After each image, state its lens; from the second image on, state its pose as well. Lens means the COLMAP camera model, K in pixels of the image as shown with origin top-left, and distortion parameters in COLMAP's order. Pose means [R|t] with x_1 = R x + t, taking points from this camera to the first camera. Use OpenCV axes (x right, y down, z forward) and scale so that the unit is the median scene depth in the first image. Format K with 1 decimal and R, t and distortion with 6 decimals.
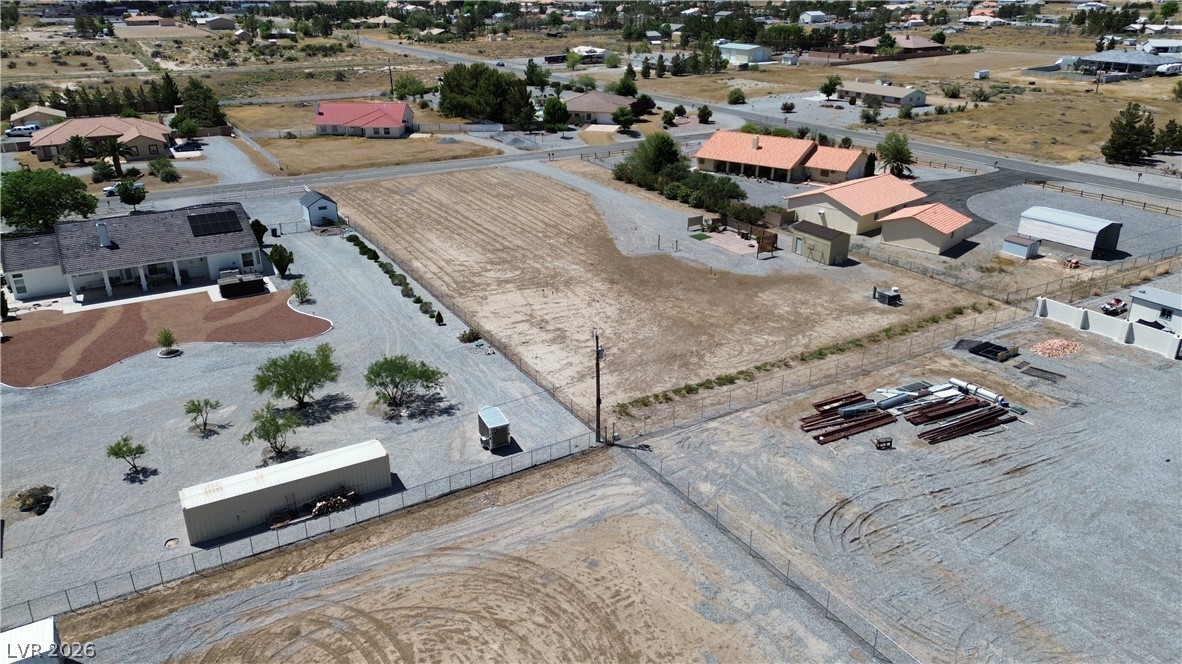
lens RADIAL K [[827.5, 0, 592.8], [0, 827.5, 332.3], [0, 0, 1]] dist [0.093772, -0.103523]
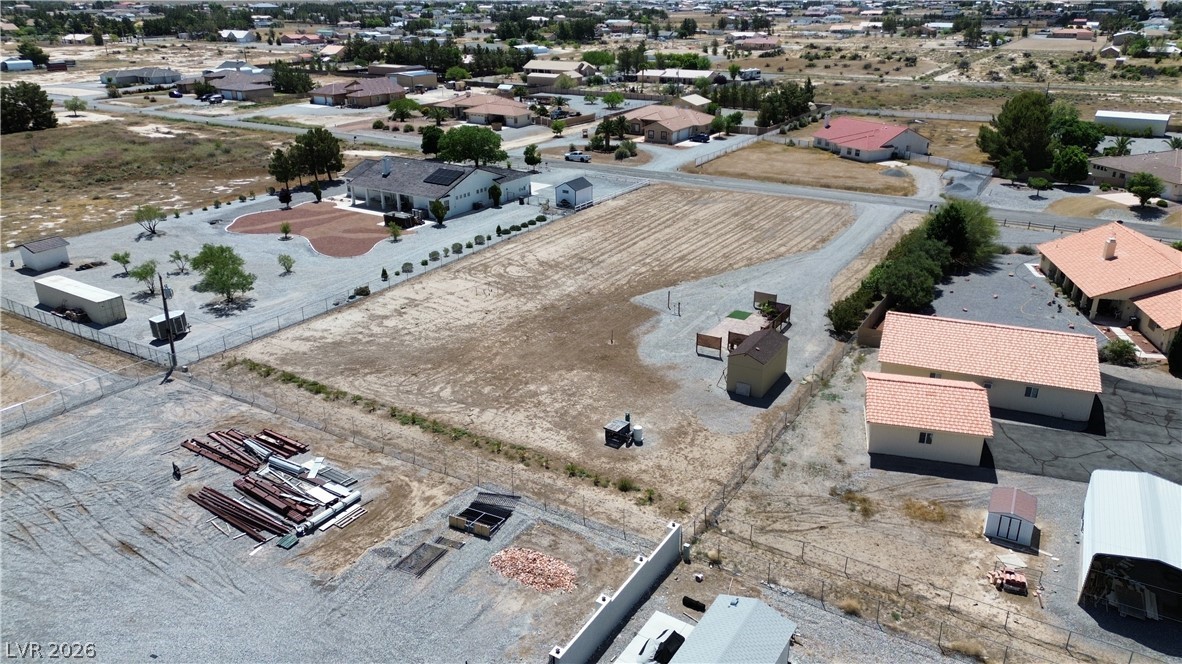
lens RADIAL K [[827.5, 0, 592.8], [0, 827.5, 332.3], [0, 0, 1]] dist [0.093772, -0.103523]
pose [[0.464996, 0.335855, -0.819134, 0.805846], [-0.345796, 0.920651, 0.181182, -0.218198], [0.814987, 0.199004, 0.544236, 0.508521]]
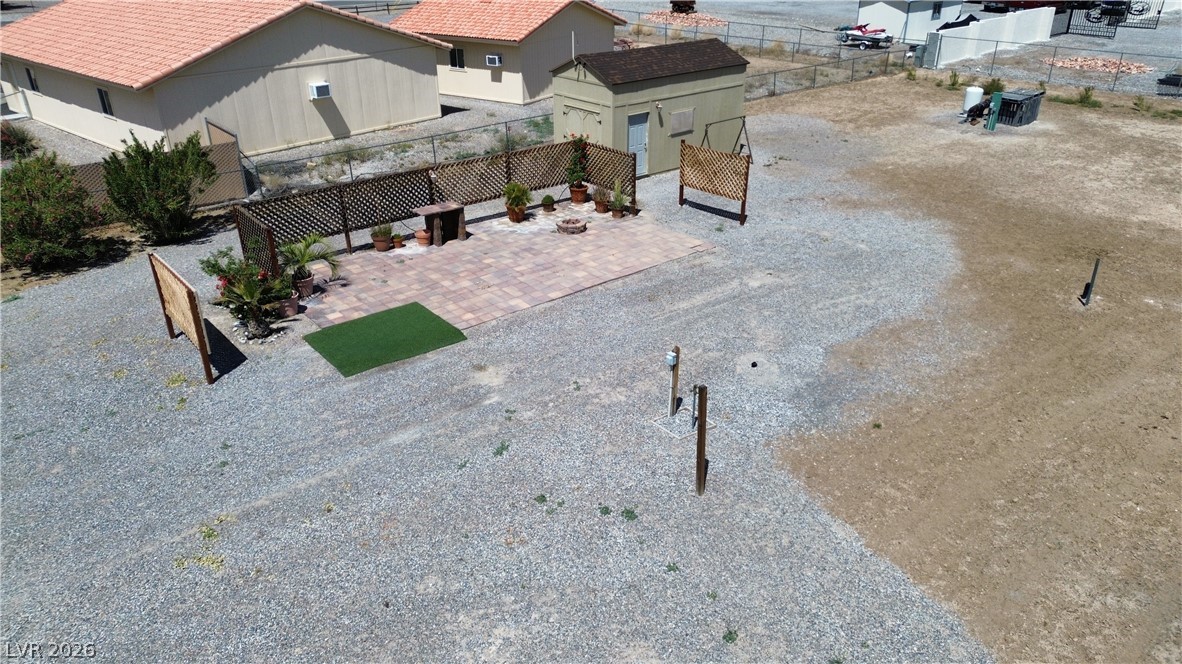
lens RADIAL K [[827.5, 0, 592.8], [0, 827.5, 332.3], [0, 0, 1]] dist [0.093772, -0.103523]
pose [[-0.142562, -0.428794, 0.892083, -0.012968], [0.398733, 0.800040, 0.448273, -0.188855], [-0.905919, 0.419609, 0.056919, 1.067387]]
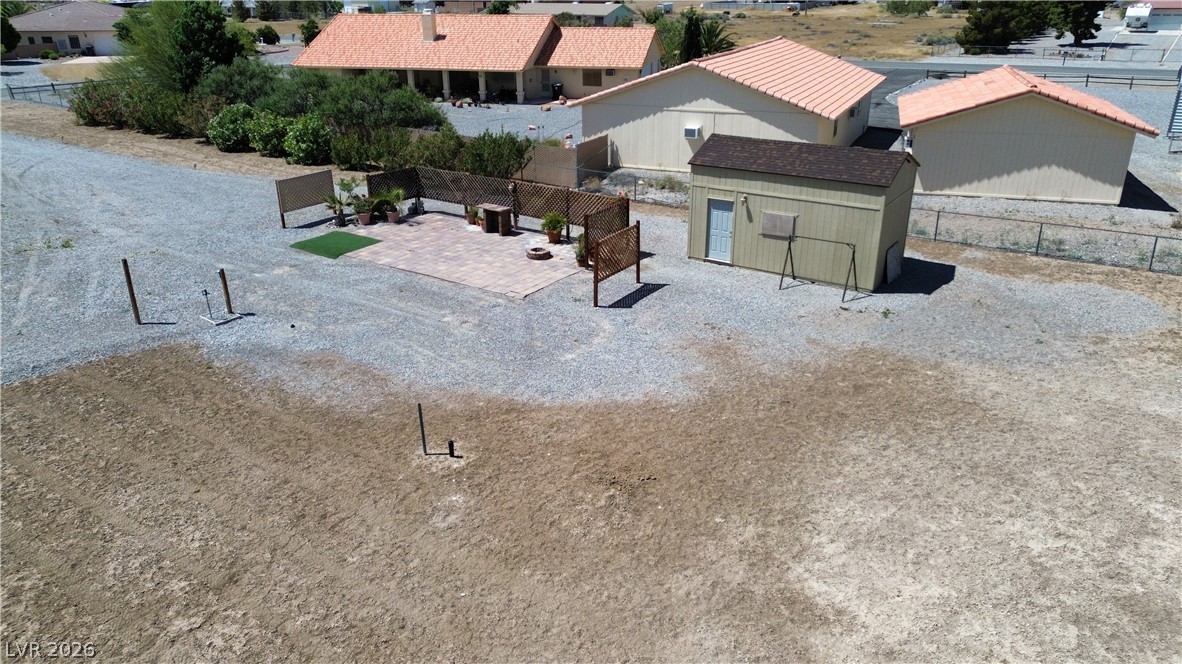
lens RADIAL K [[827.5, 0, 592.8], [0, 827.5, 332.3], [0, 0, 1]] dist [0.093772, -0.103523]
pose [[0.908726, -0.165279, 0.383275, 0.109403], [0.167629, 0.985466, 0.027523, -0.090418], [-0.382253, 0.039237, 0.923224, 0.808594]]
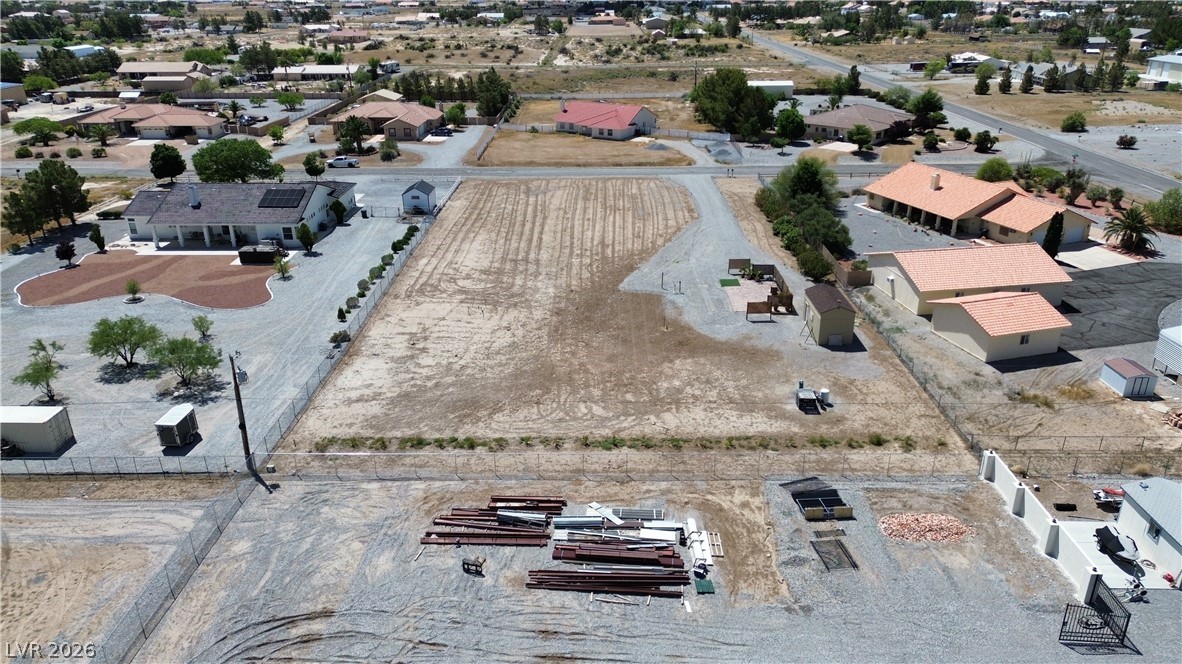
lens RADIAL K [[827.5, 0, 592.8], [0, 827.5, 332.3], [0, 0, 1]] dist [0.093772, -0.103523]
pose [[0.853218, 0.197365, -0.482769, 0.480999], [-0.197392, 0.978978, 0.051365, -0.090890], [0.482758, 0.051469, 0.874240, 0.213822]]
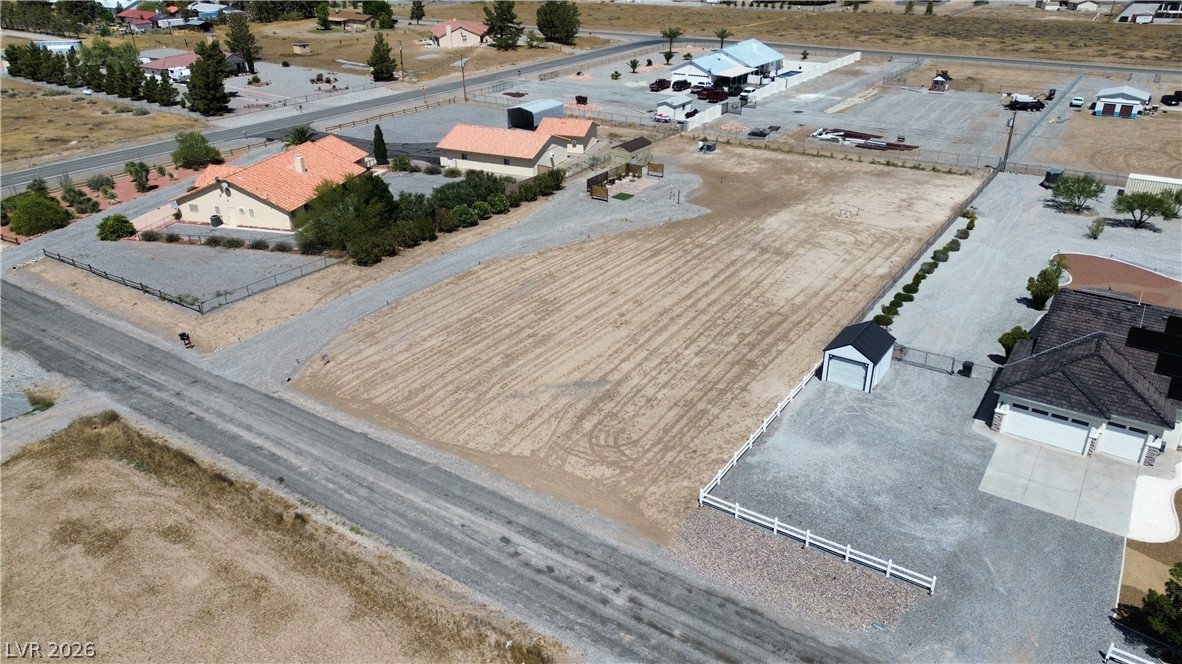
lens RADIAL K [[827.5, 0, 592.8], [0, 827.5, 332.3], [0, 0, 1]] dist [0.093772, -0.103523]
pose [[-0.426186, -0.390961, 0.815791, -0.816102], [0.360046, 0.753981, 0.549435, -0.616773], [-0.829899, 0.527884, -0.180572, 1.446657]]
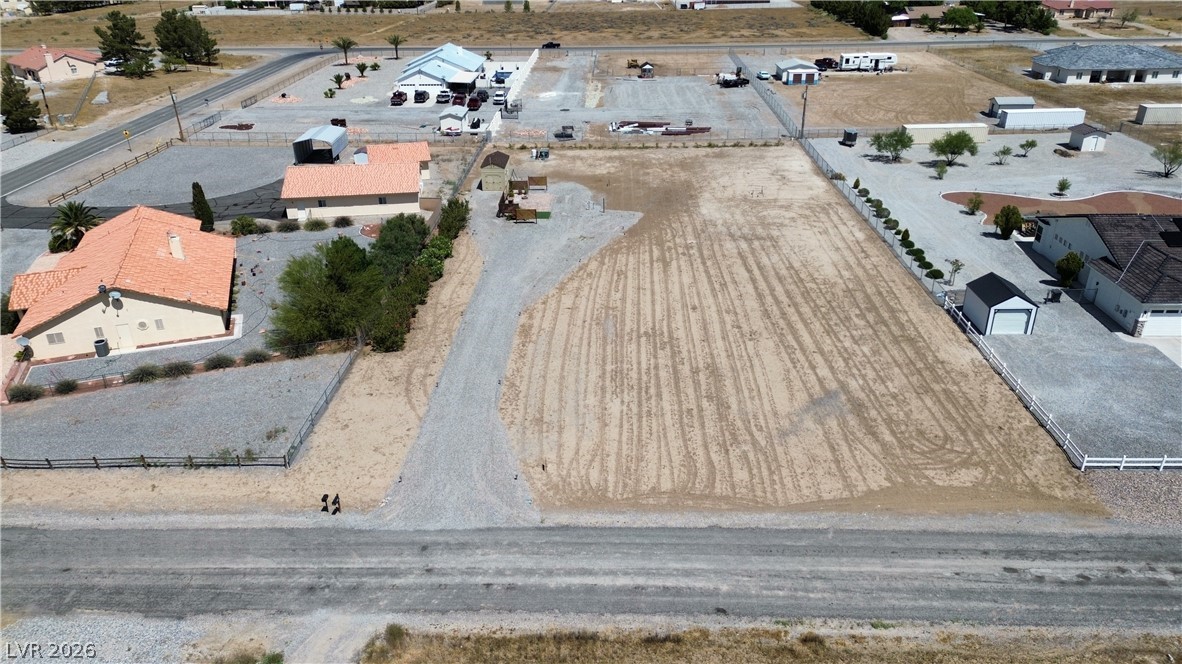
lens RADIAL K [[827.5, 0, 592.8], [0, 827.5, 332.3], [0, 0, 1]] dist [0.093772, -0.103523]
pose [[-0.844903, -0.220975, 0.487144, -0.443583], [0.225170, 0.679151, 0.698607, -0.736027], [-0.485219, 0.699945, -0.524060, 1.727966]]
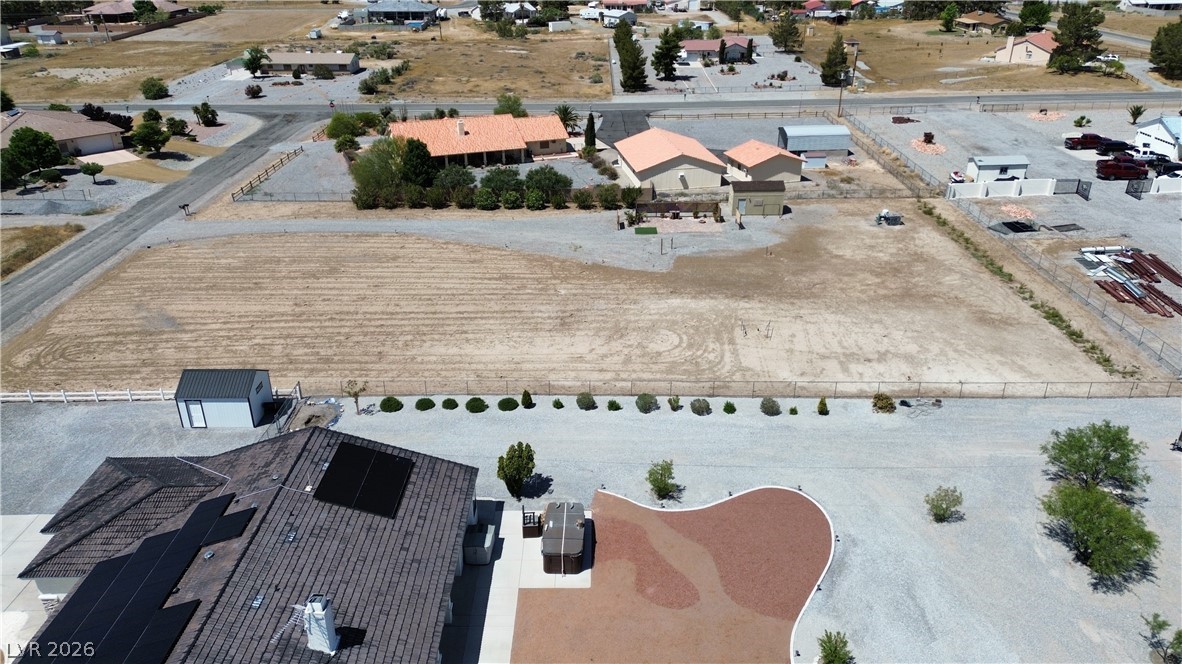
lens RADIAL K [[827.5, 0, 592.8], [0, 827.5, 332.3], [0, 0, 1]] dist [0.093772, -0.103523]
pose [[0.512614, -0.376568, 0.771637, -0.694999], [0.341617, 0.913950, 0.219075, -0.255933], [-0.787734, 0.151303, 0.597145, 0.594573]]
